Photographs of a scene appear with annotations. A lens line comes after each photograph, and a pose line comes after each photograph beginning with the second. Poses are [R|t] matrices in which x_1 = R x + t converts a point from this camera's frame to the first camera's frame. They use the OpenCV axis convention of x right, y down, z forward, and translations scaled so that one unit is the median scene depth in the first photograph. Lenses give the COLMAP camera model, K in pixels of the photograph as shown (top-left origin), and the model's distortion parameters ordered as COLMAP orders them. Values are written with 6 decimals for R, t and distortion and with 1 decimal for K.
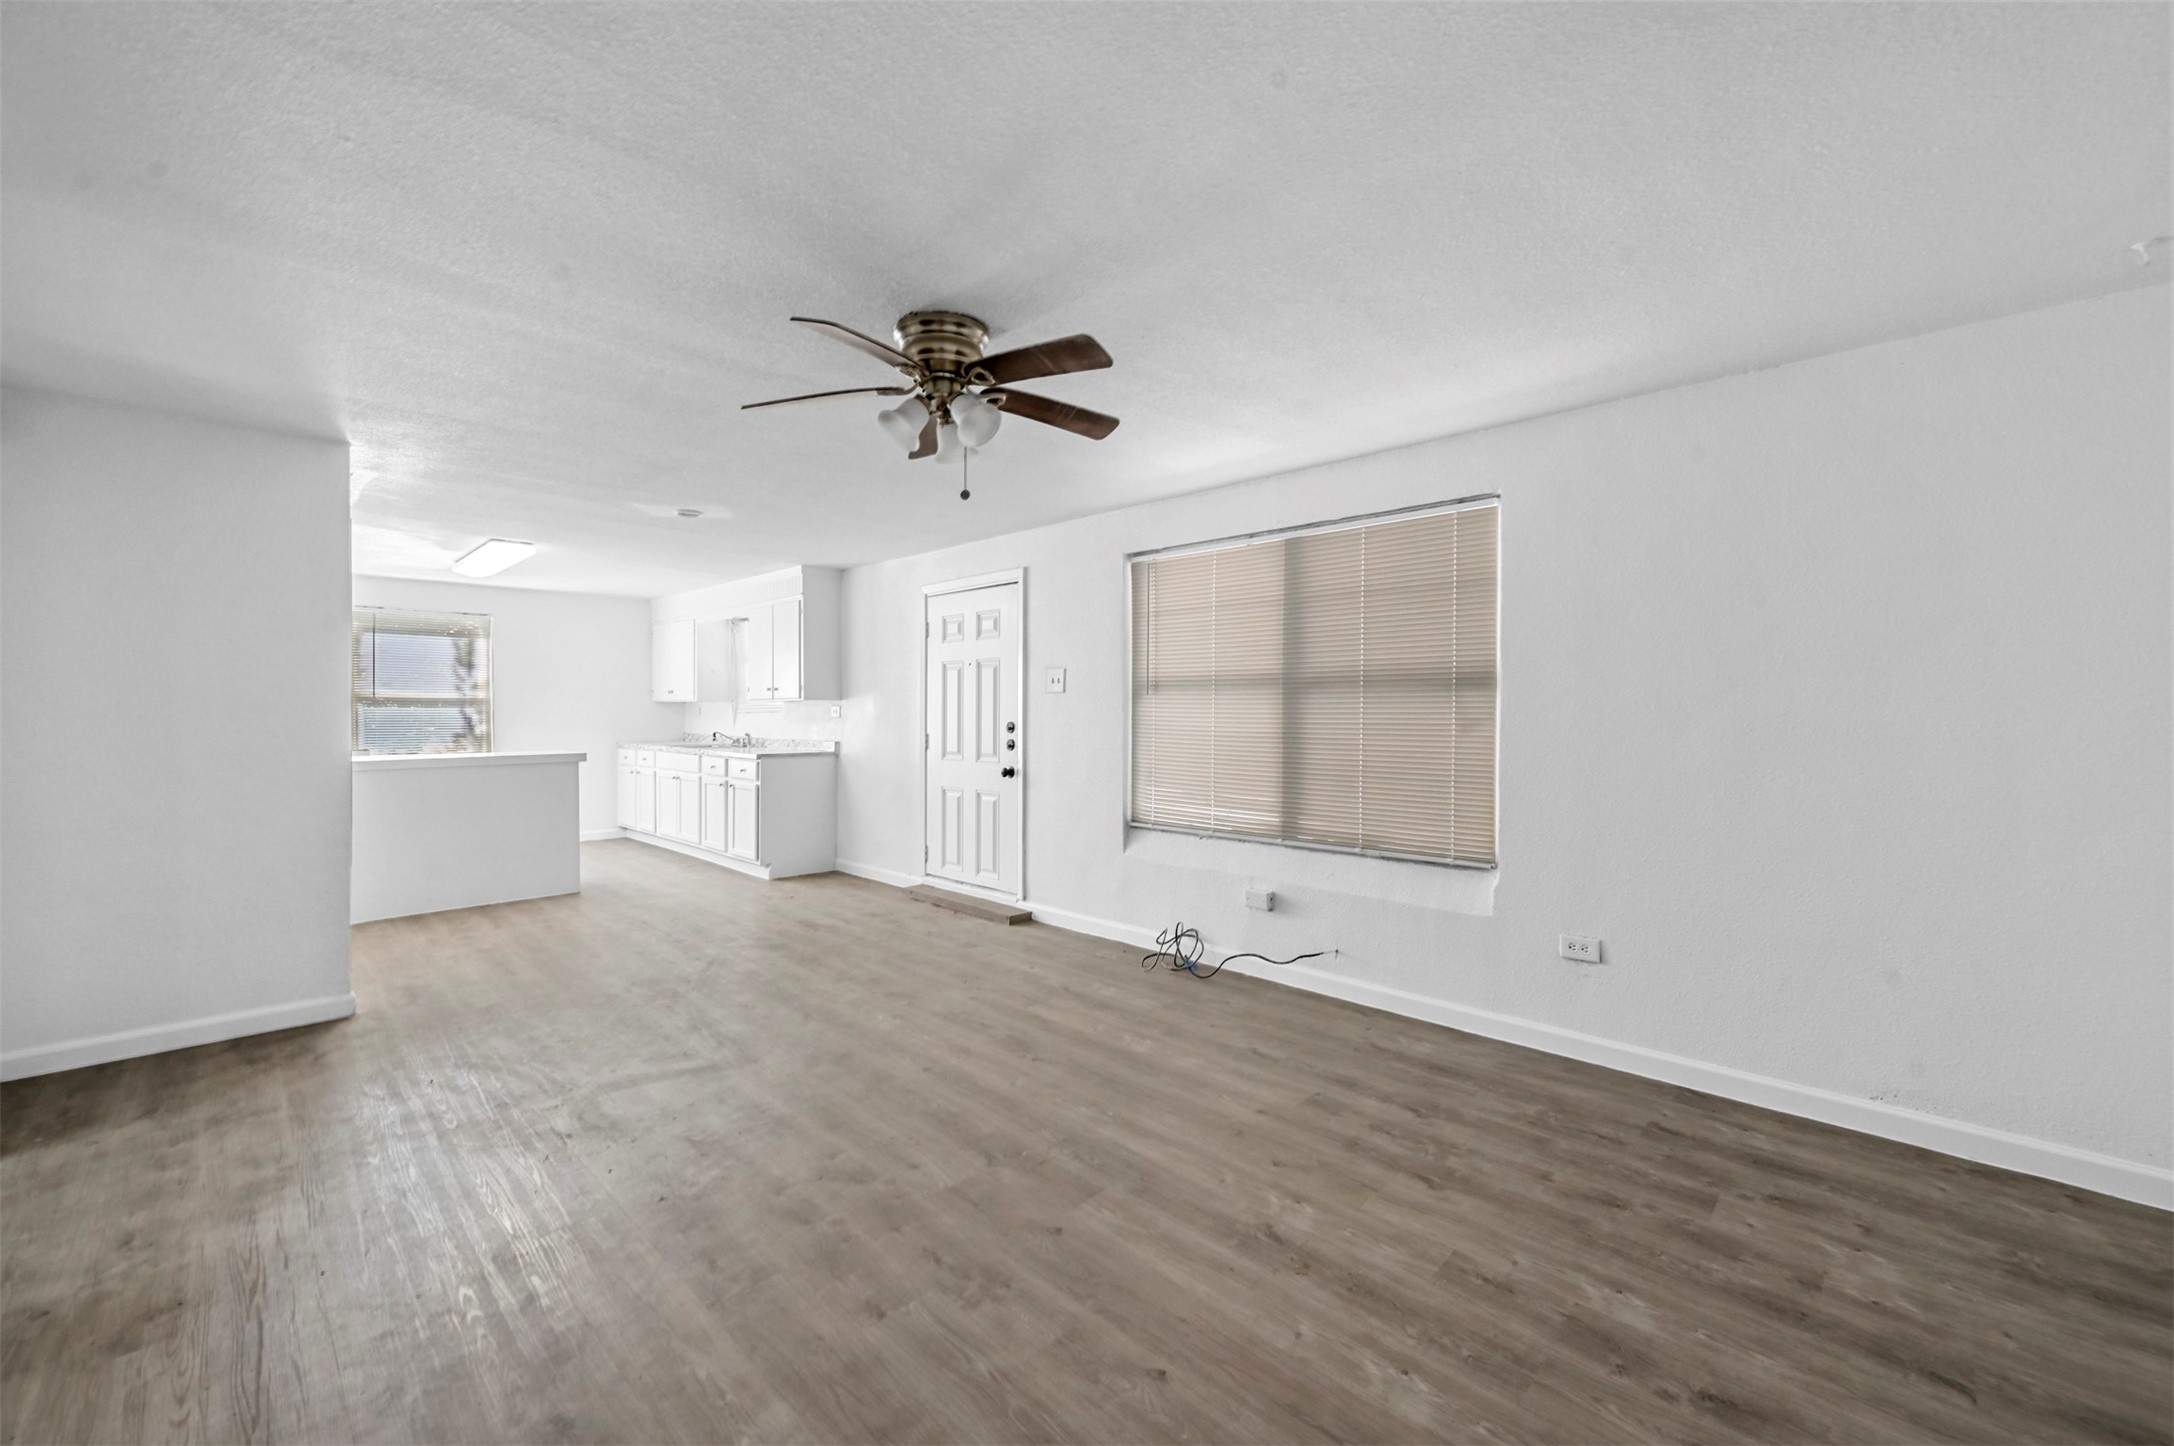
lens RADIAL K [[857.8, 0, 1080.8], [0, 857.8, 722.4], [0, 0, 1]] dist [-0.004814, 0.002676]
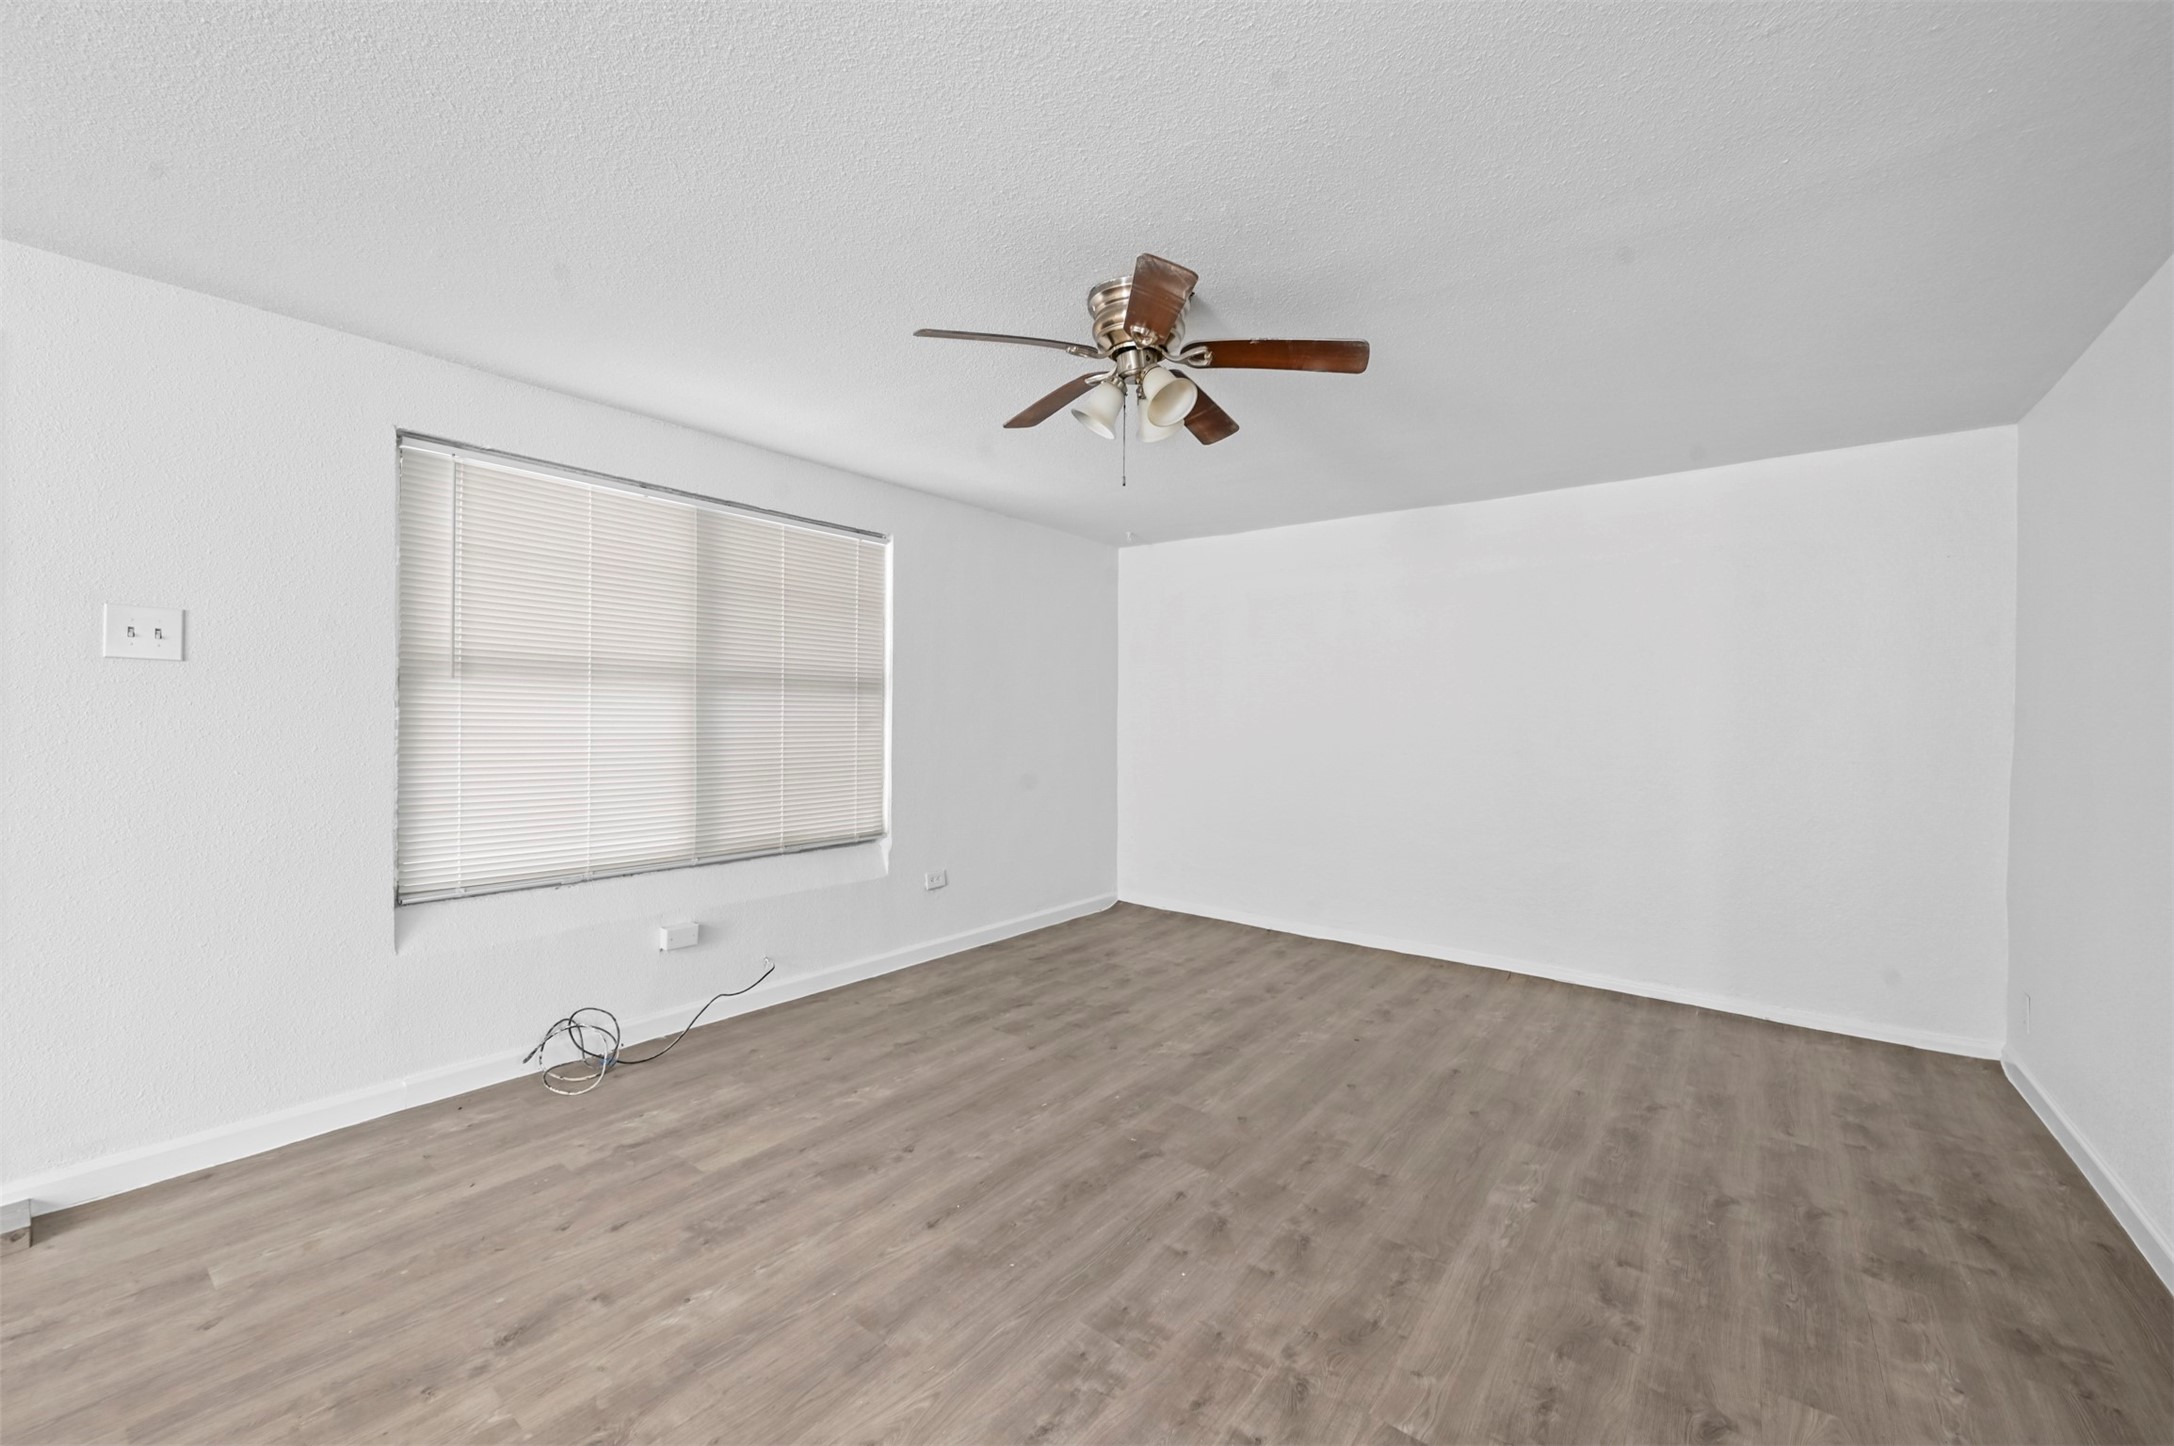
lens RADIAL K [[857.8, 0, 1080.8], [0, 857.8, 722.4], [0, 0, 1]] dist [-0.004814, 0.002676]
pose [[-0.109184, -0.012349, 0.993945, -0.894087], [0.001698, 0.999919, 0.012610, -0.012940], [-0.994020, 0.003064, -0.109155, 0.969035]]
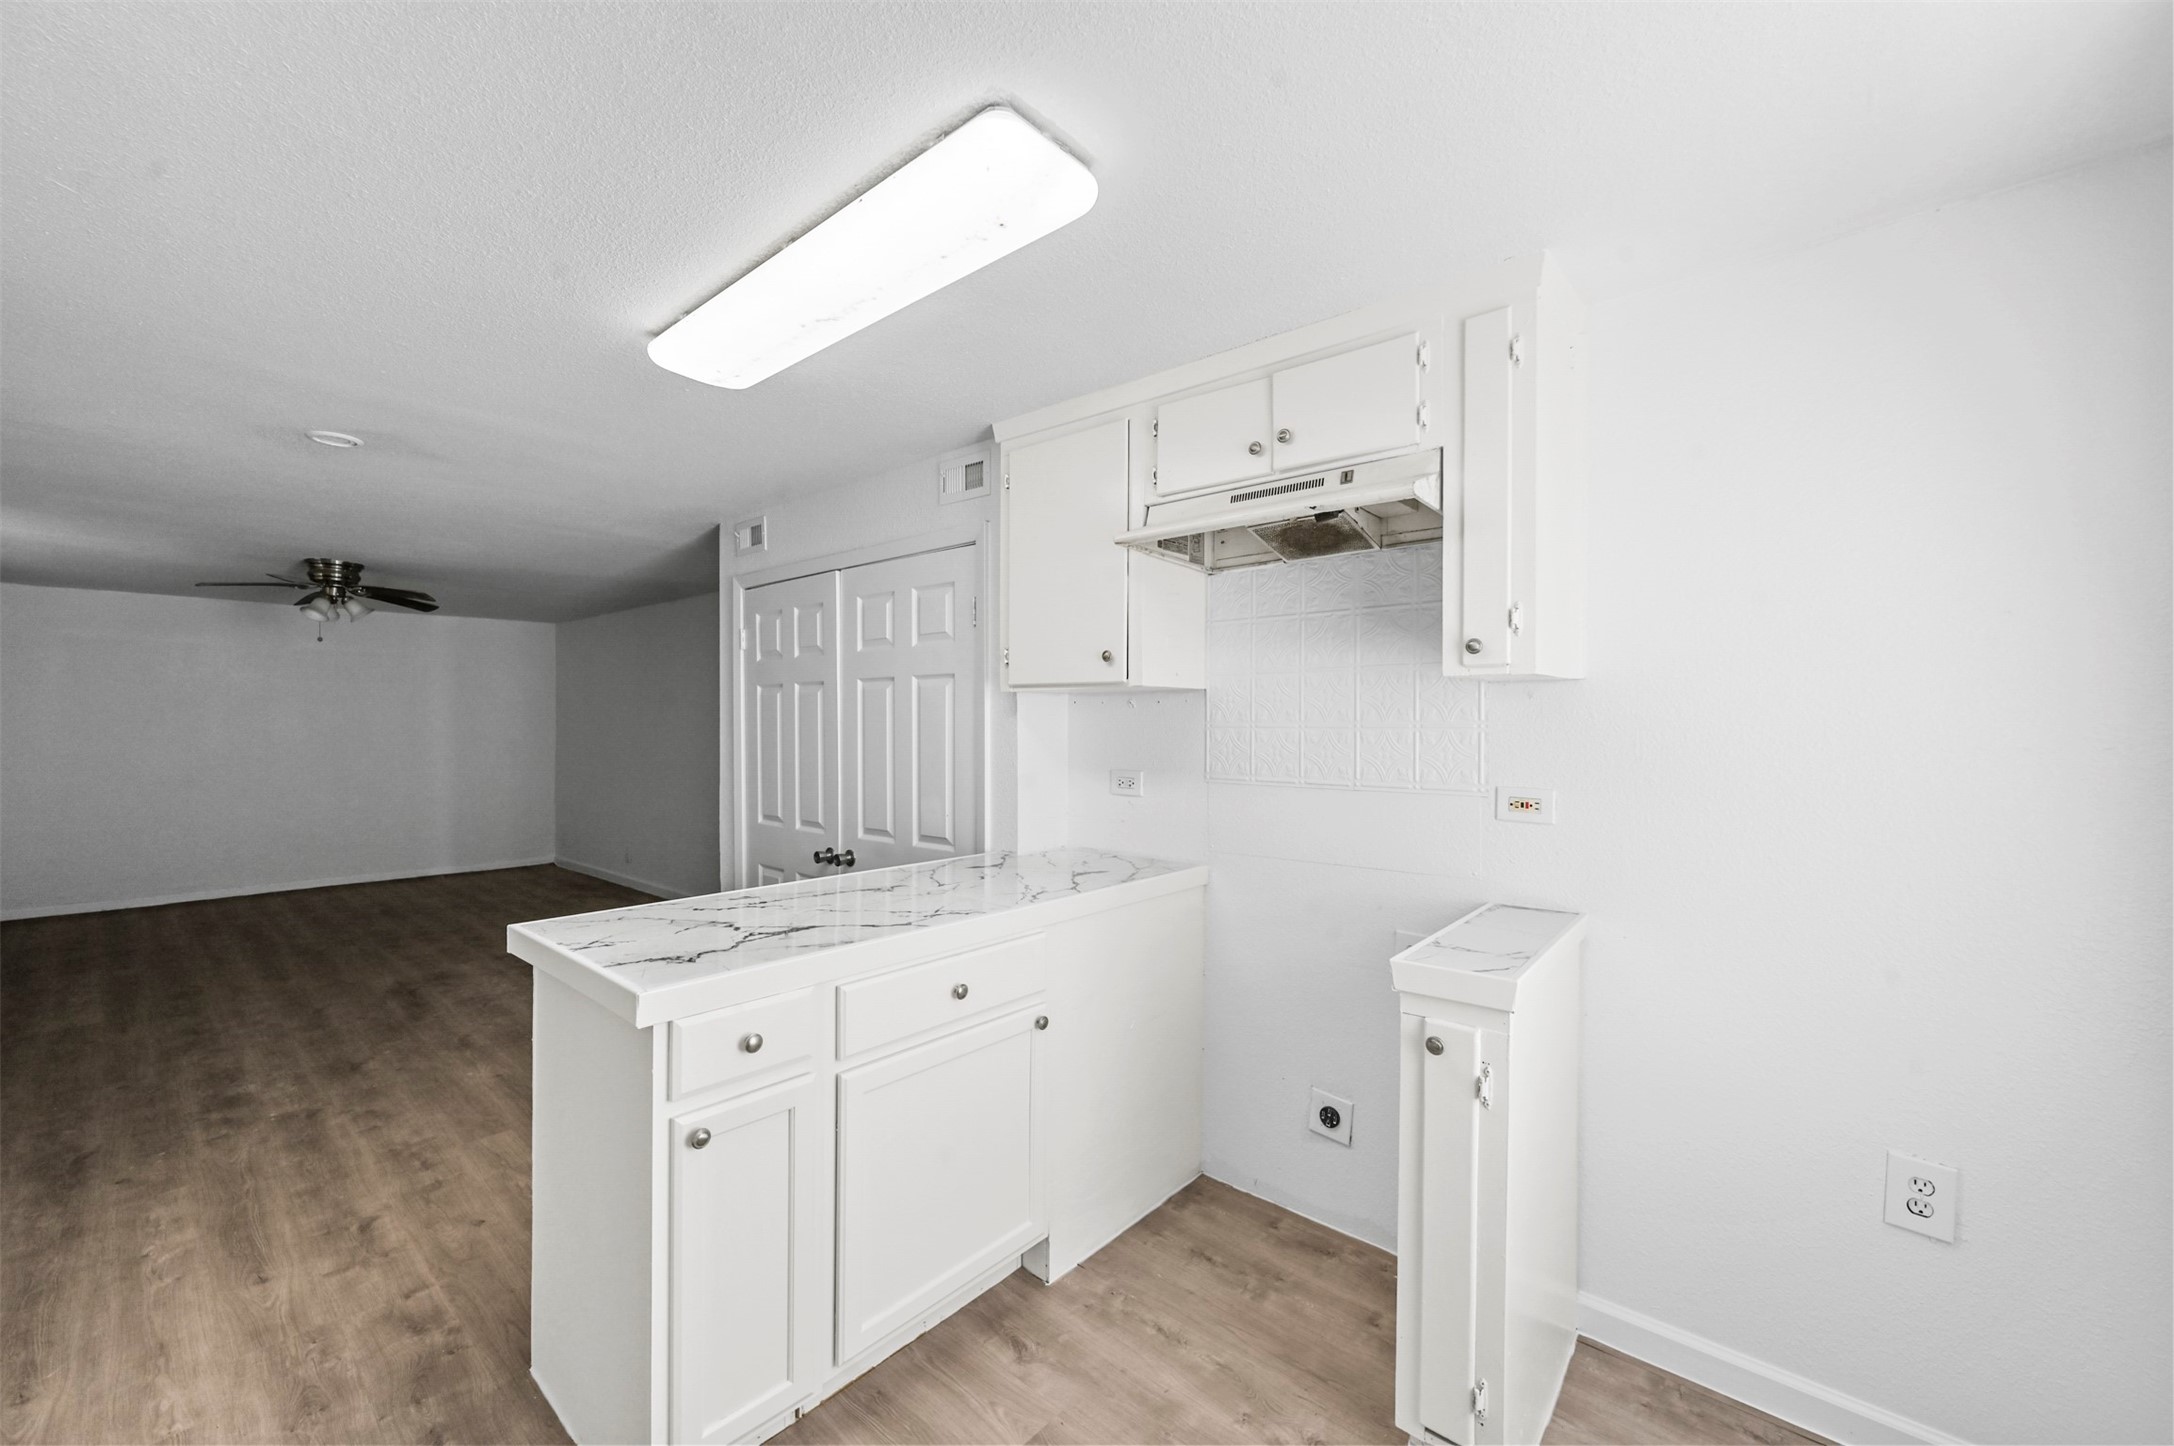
lens RADIAL K [[857.8, 0, 1080.8], [0, 857.8, 722.4], [0, 0, 1]] dist [-0.004814, 0.002676]
pose [[-0.998354, -0.005428, -0.057093, -1.550919], [-0.006394, 0.999839, 0.016756, -0.097948], [0.056993, 0.017093, -0.998228, 2.661050]]
